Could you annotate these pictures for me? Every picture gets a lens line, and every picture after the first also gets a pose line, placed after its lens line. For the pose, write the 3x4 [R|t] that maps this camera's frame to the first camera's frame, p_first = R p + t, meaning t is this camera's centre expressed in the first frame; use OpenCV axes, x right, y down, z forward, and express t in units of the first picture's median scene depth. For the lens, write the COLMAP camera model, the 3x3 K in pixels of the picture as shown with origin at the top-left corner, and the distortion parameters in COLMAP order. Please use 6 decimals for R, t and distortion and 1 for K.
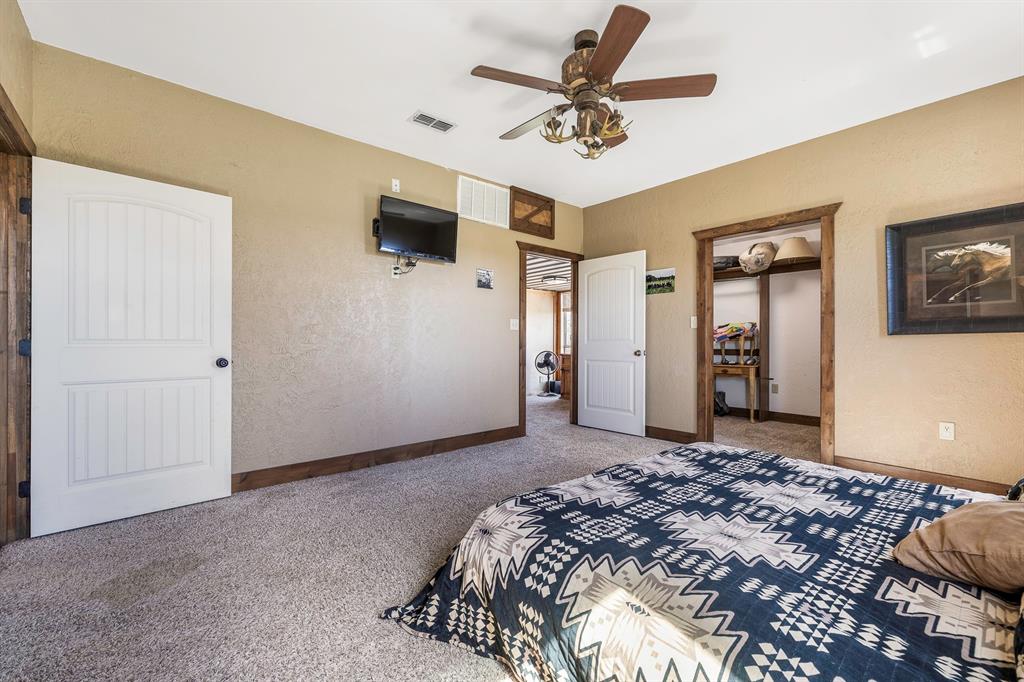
lens RADIAL K [[433.2, 0, 512.0], [0, 433.2, 341.0], [0, 0, 1]] dist [-0.000792, 0.000374]
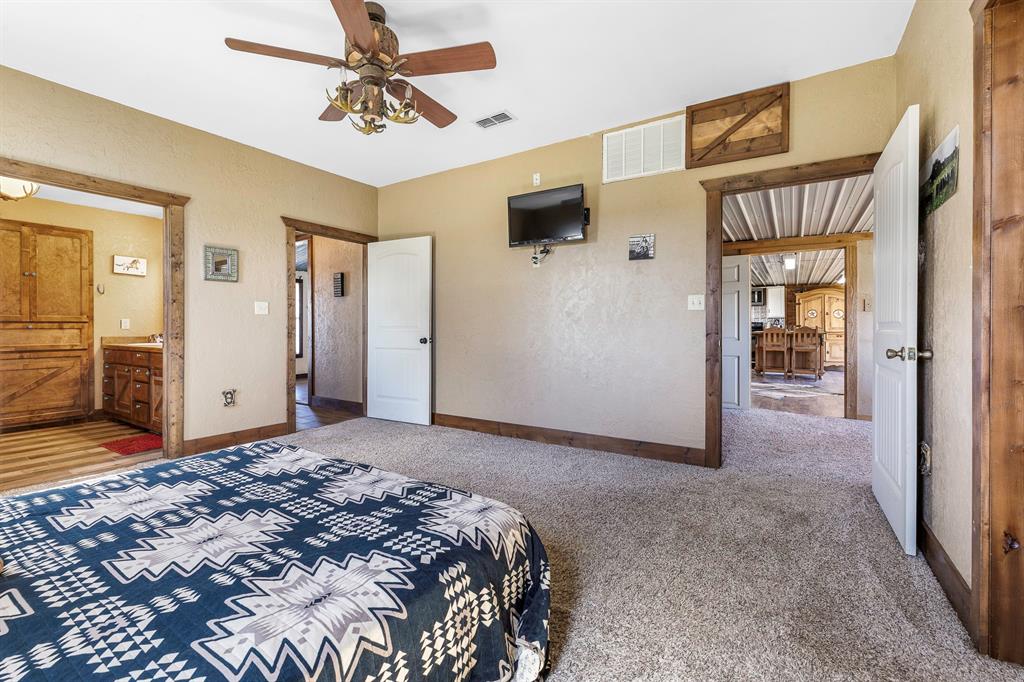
lens RADIAL K [[440.0, 0, 508.5], [0, 440.0, 328.2], [0, 0, 1]] dist [-0.000170, 0.000011]
pose [[0.289421, 0.003436, -0.957196, 0.971363], [0.006213, 0.999966, 0.005468, -0.003523], [0.957182, -0.007529, 0.289390, 0.817937]]
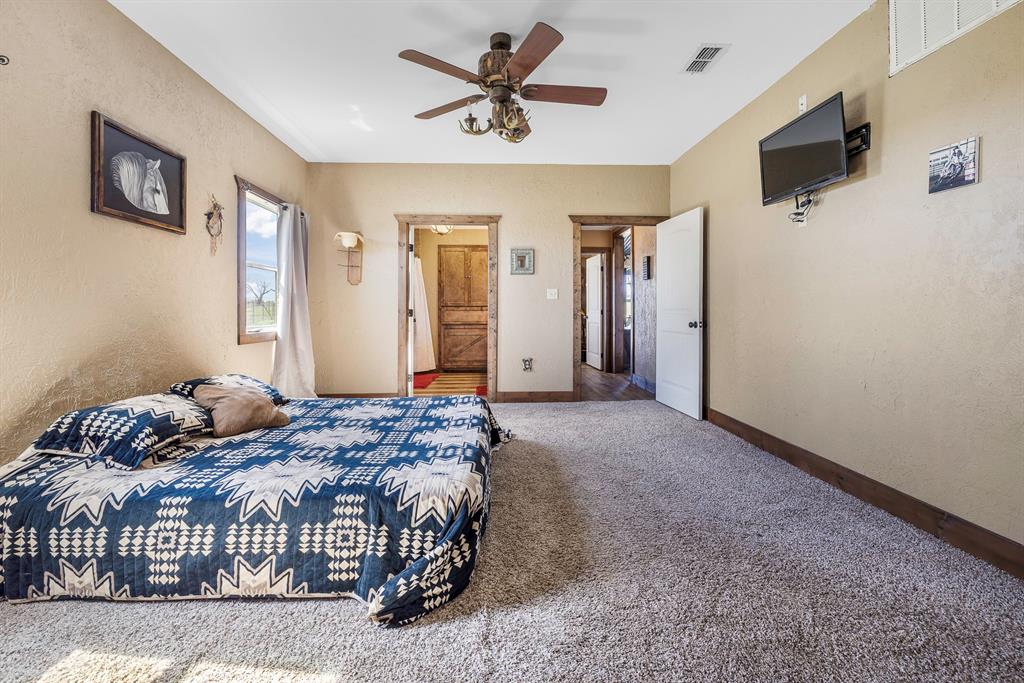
lens RADIAL K [[447.3, 0, 514.3], [0, 447.3, 308.5], [0, 0, 1]] dist [-0.000963, 0.000239]
pose [[-0.609361, 0.000800, -0.792892, 0.868485], [0.007212, 0.999964, -0.004534, -0.001374], [0.792860, -0.008481, -0.609345, 1.410530]]
